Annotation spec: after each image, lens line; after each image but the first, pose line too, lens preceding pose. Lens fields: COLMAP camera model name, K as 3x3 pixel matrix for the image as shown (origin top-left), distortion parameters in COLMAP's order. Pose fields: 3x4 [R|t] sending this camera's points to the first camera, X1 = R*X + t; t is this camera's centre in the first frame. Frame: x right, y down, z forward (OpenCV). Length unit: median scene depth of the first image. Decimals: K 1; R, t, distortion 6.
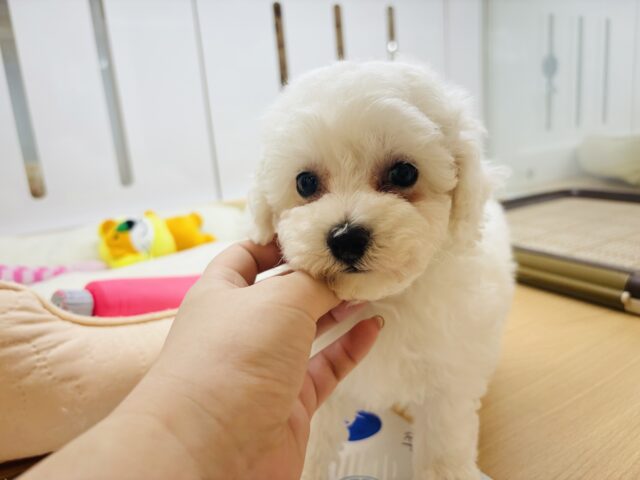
lens RADIAL K [[526.2, 0, 329.8], [0, 526.2, 248.9], [0, 0, 1]] dist [-0.005976, -0.015214]
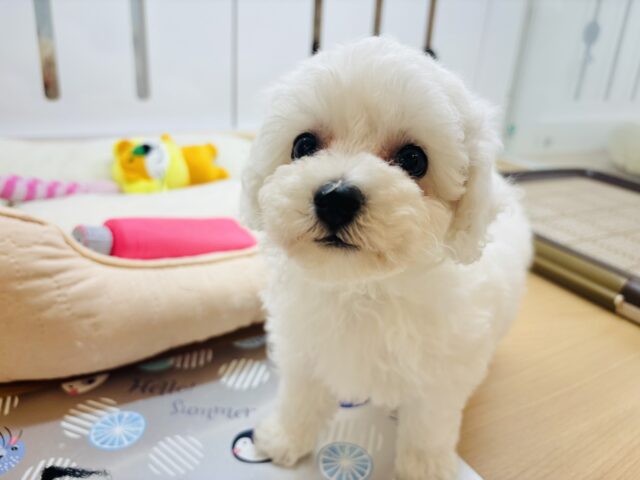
lens RADIAL K [[526.2, 0, 329.8], [0, 526.2, 248.9], [0, 0, 1]] dist [-0.005976, -0.015214]
pose [[0.988879, 0.146676, 0.024598, -0.057693], [-0.148710, 0.977482, 0.149717, -0.103711], [-0.002085, -0.151710, 0.988423, -0.015132]]
